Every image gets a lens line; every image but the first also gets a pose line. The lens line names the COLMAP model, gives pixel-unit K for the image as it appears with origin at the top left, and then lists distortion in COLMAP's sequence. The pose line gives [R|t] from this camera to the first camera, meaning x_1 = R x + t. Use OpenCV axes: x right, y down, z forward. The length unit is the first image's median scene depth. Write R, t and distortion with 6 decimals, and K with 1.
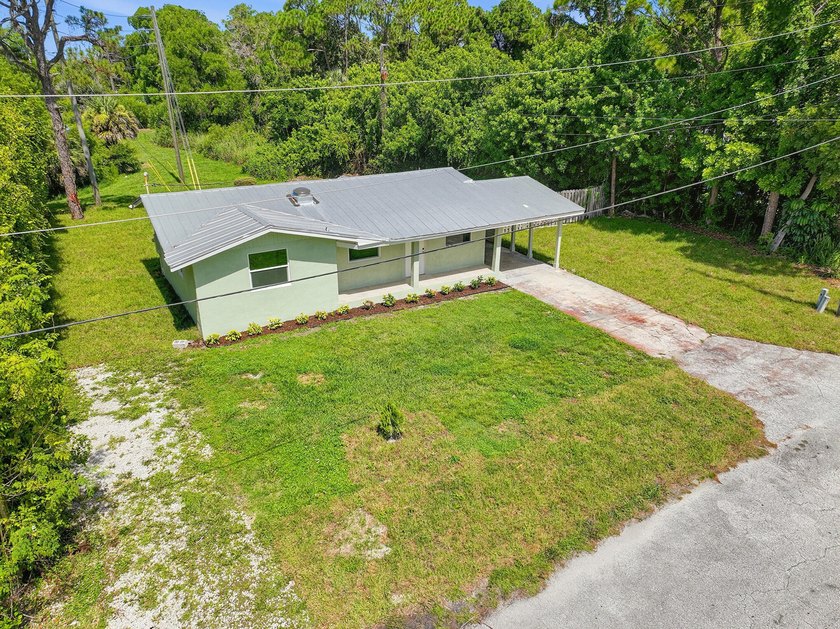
lens RADIAL K [[591.1, 0, 420.5], [0, 591.1, 317.7], [0, 0, 1]] dist [-0.001374, 0.014002]
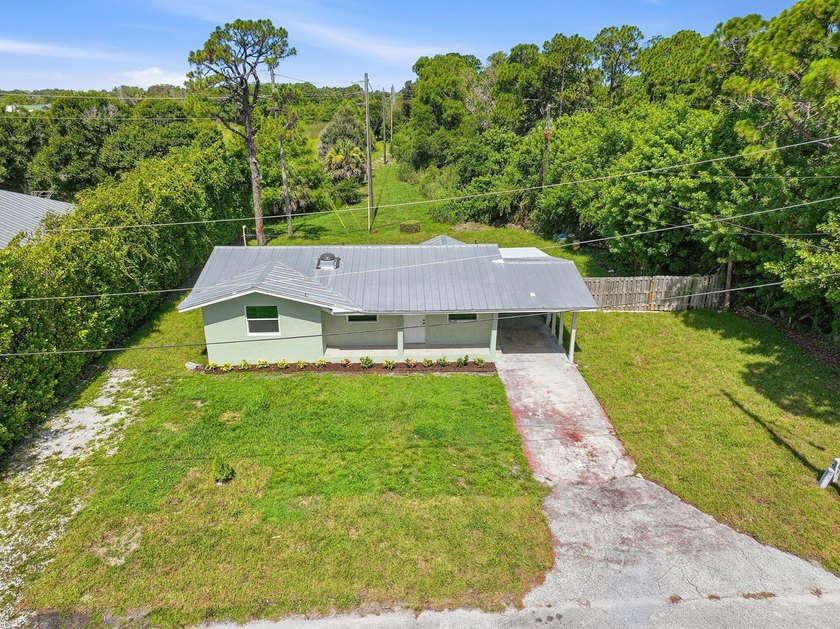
lens RADIAL K [[591.1, 0, 418.8], [0, 591.1, 314.9], [0, 0, 1]] dist [-0.001374, 0.014002]
pose [[0.878565, 0.164139, -0.448533, 0.478936], [-0.182250, 0.983248, 0.002832, -0.127568], [0.441484, 0.079258, 0.893762, 0.031686]]
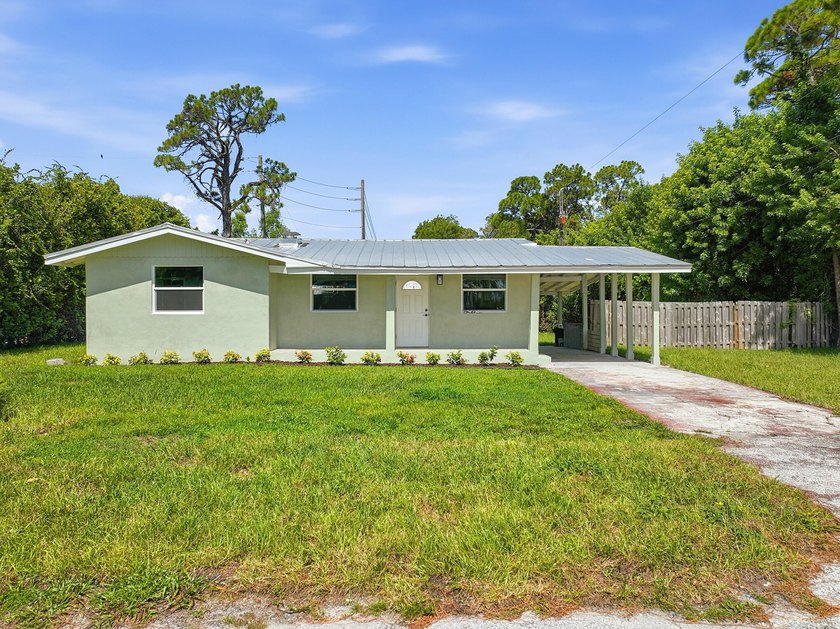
lens RADIAL K [[591.1, 0, 420.3], [0, 591.1, 314.6], [0, 0, 1]] dist [-0.001374, 0.014002]
pose [[0.880210, 0.001773, -0.474581, 0.340149], [-0.180980, 0.925681, -0.332207, 0.129335], [0.438722, 0.378302, 0.815114, 0.411984]]
